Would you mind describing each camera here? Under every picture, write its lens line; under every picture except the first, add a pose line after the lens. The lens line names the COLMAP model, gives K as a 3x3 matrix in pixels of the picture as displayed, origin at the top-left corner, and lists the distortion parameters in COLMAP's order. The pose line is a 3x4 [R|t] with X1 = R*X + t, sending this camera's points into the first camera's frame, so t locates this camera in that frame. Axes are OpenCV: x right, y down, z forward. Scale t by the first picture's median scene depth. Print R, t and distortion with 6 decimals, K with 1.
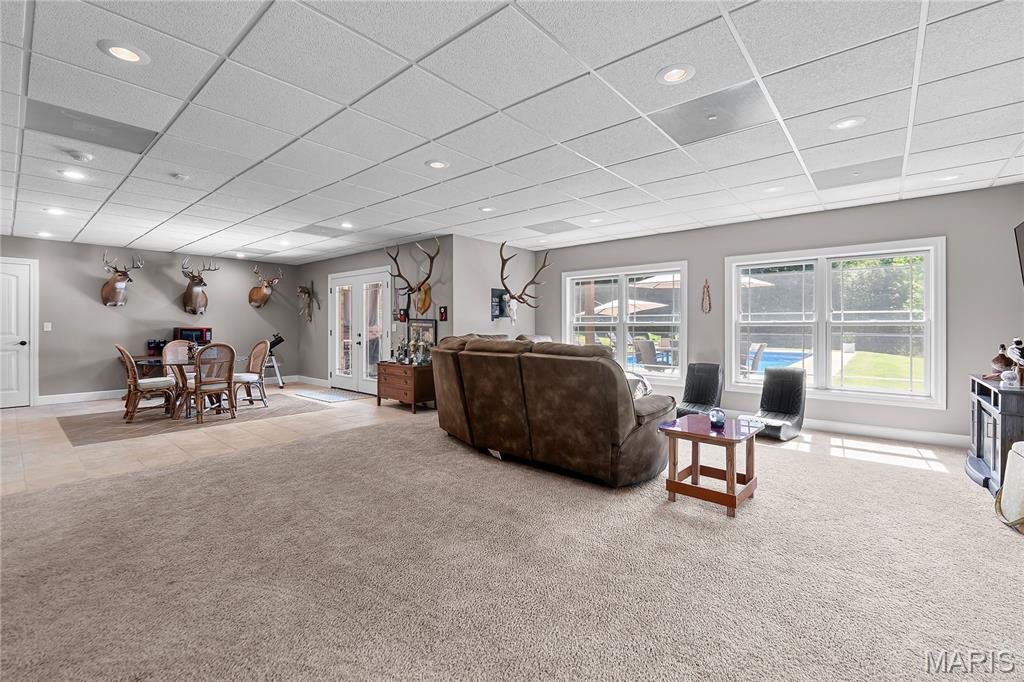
lens RADIAL K [[441.4, 0, 510.4], [0, 441.4, 323.9], [0, 0, 1]] dist [-0.016959, 0.000358]
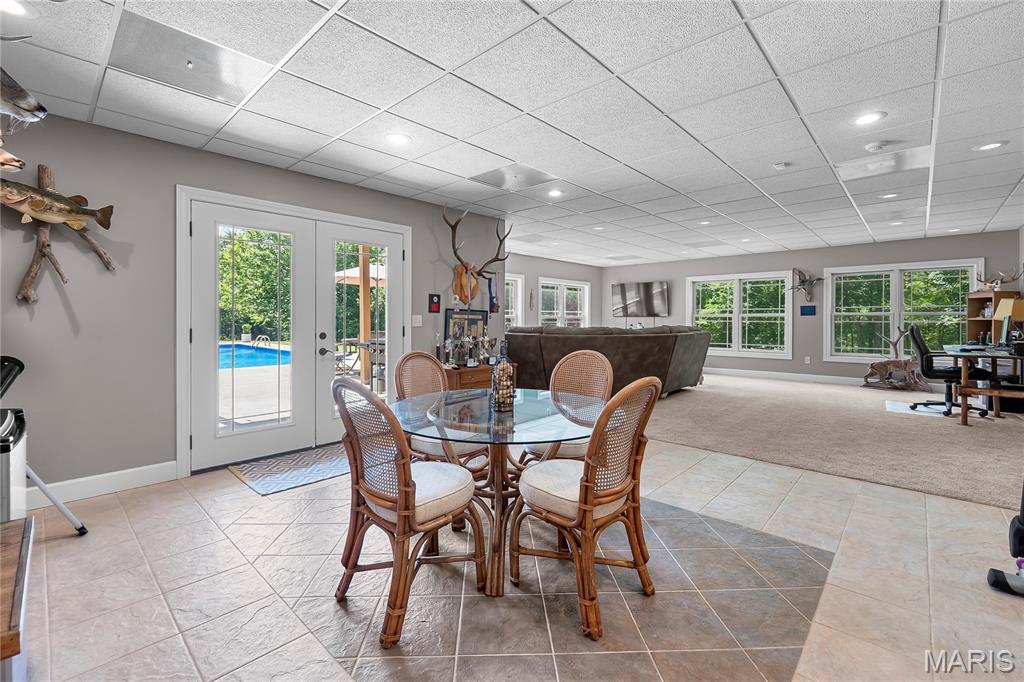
lens RADIAL K [[440.2, 0, 508.1], [0, 440.2, 320.4], [0, 0, 1]] dist [-0.002737, -0.000435]
pose [[0.042636, -0.004580, 0.999080, -1.001210], [-0.002300, 0.999986, 0.004683, 0.004721], [-0.999088, -0.002497, 0.042625, 0.890081]]
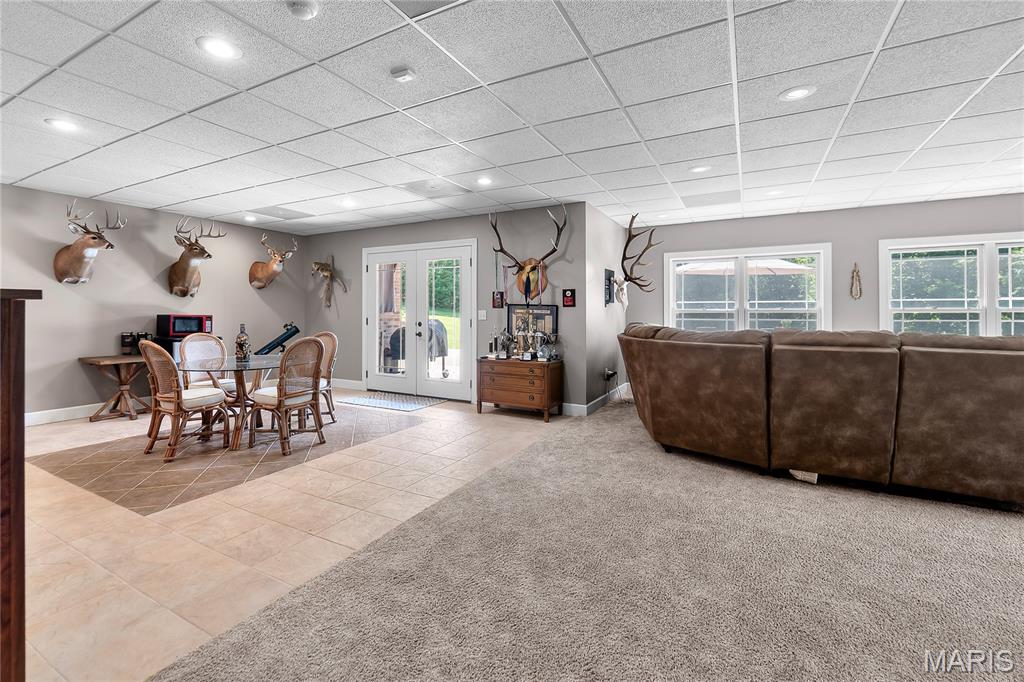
lens RADIAL K [[450.4, 0, 506.2], [0, 450.4, 306.3], [0, 0, 1]] dist [-0.013225, -0.000130]
pose [[0.978953, 0.004273, 0.204042, -0.417210], [-0.001825, 0.999924, -0.012184, 0.002736], [-0.204079, 0.011555, 0.978886, 0.193988]]
